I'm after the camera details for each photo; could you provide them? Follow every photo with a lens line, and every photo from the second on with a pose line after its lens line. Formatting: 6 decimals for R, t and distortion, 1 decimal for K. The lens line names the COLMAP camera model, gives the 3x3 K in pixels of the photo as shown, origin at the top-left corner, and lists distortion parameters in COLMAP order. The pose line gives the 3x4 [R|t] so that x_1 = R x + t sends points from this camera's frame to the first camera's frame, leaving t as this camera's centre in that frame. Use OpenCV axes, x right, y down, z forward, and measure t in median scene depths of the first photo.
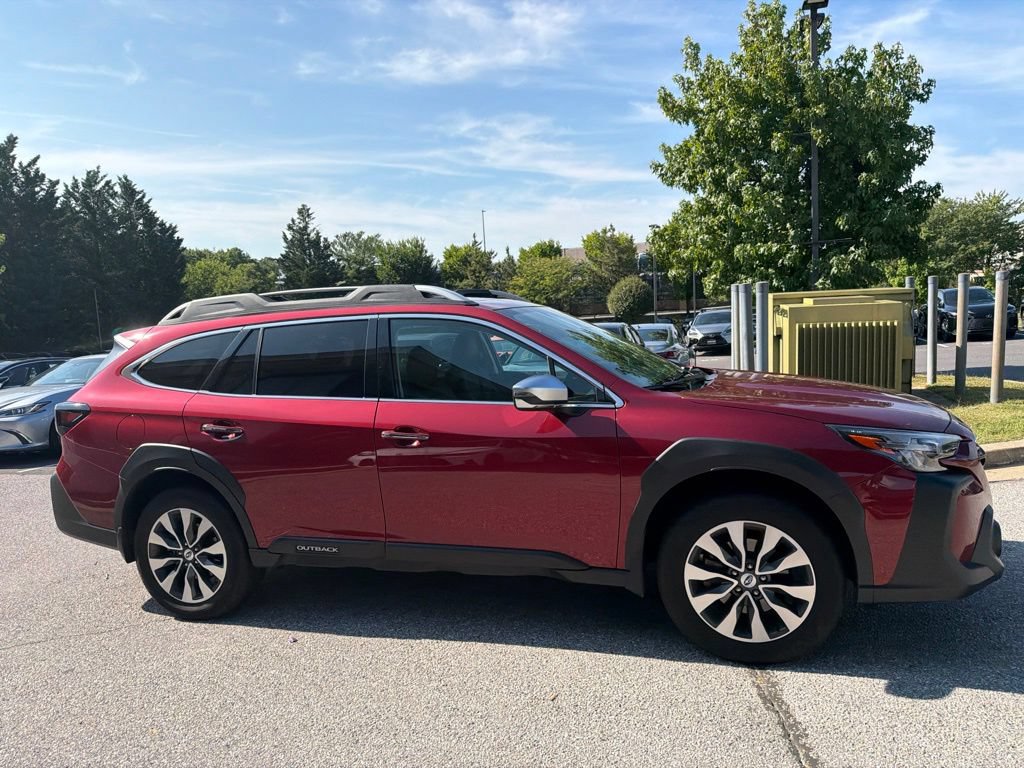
lens RADIAL K [[716.5, 0, 519.4], [0, 716.5, 391.4], [0, 0, 1]] dist [0.041262, -0.050349]
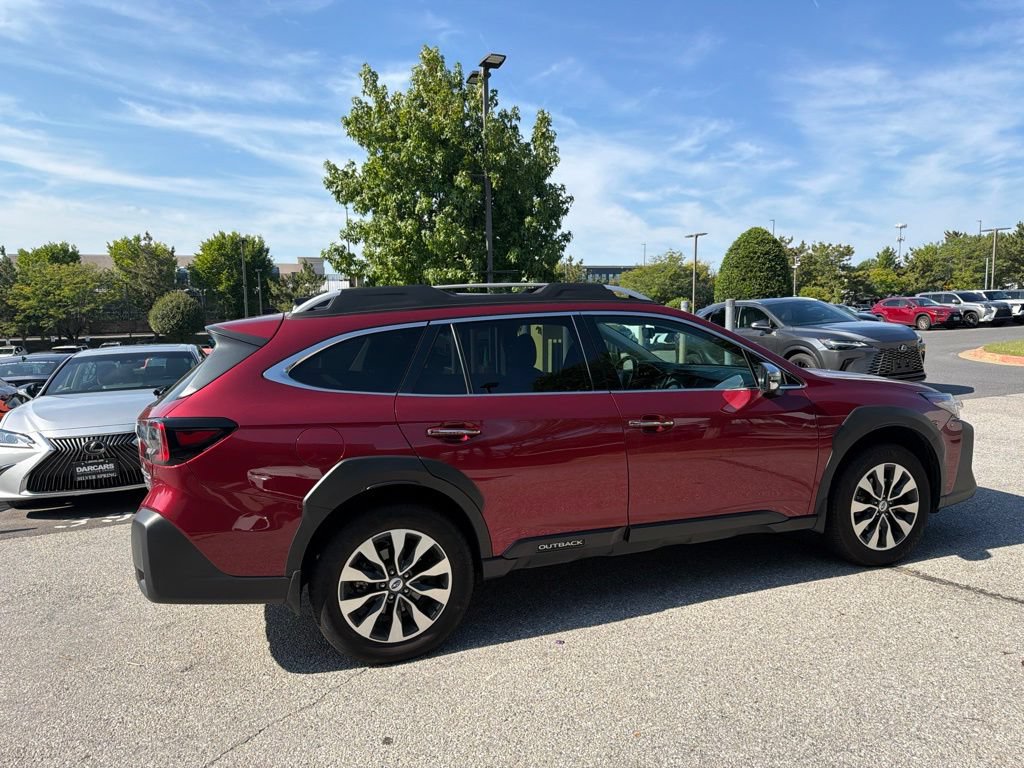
lens RADIAL K [[716.5, 0, 520.0], [0, 716.5, 391.0], [0, 0, 1]] dist [0.041262, -0.050349]
pose [[0.800213, -0.031816, 0.598871, -0.840408], [0.050726, 0.998604, -0.014728, 0.017453], [-0.597566, 0.042164, 0.800710, 0.219902]]
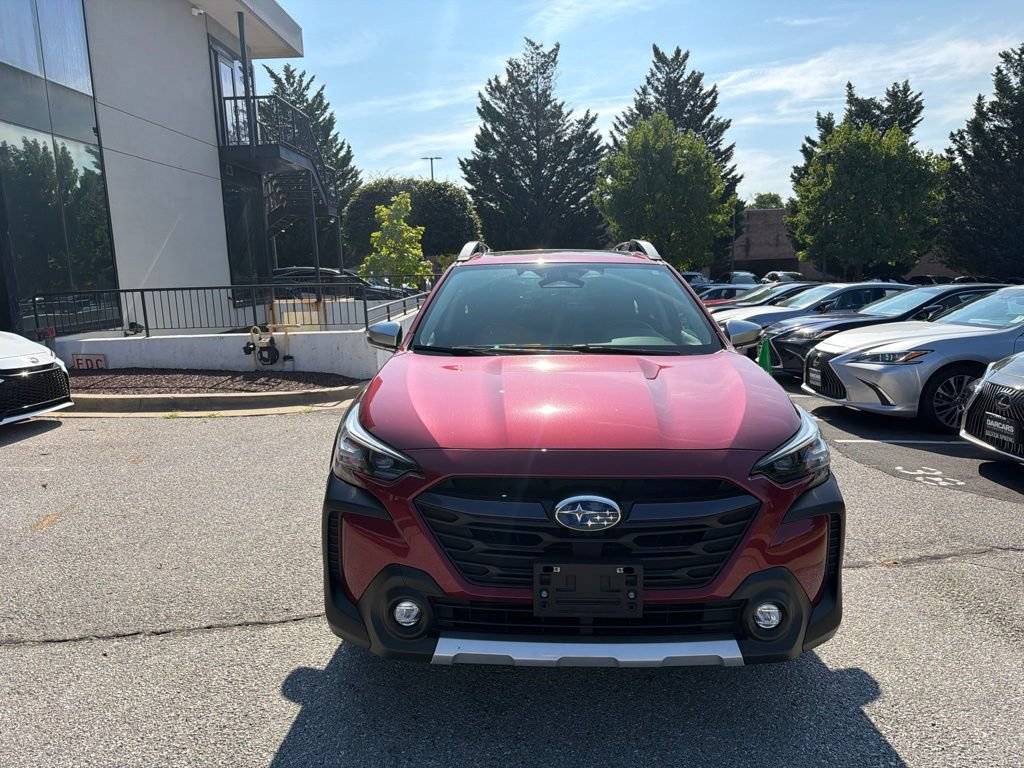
lens RADIAL K [[716.5, 0, 516.9], [0, 716.5, 389.3], [0, 0, 1]] dist [0.041262, -0.050349]
pose [[0.285818, 0.202697, -0.936601, 1.029904], [-0.104534, 0.978136, 0.179786, -0.123375], [0.952565, 0.046521, 0.300757, 0.681614]]
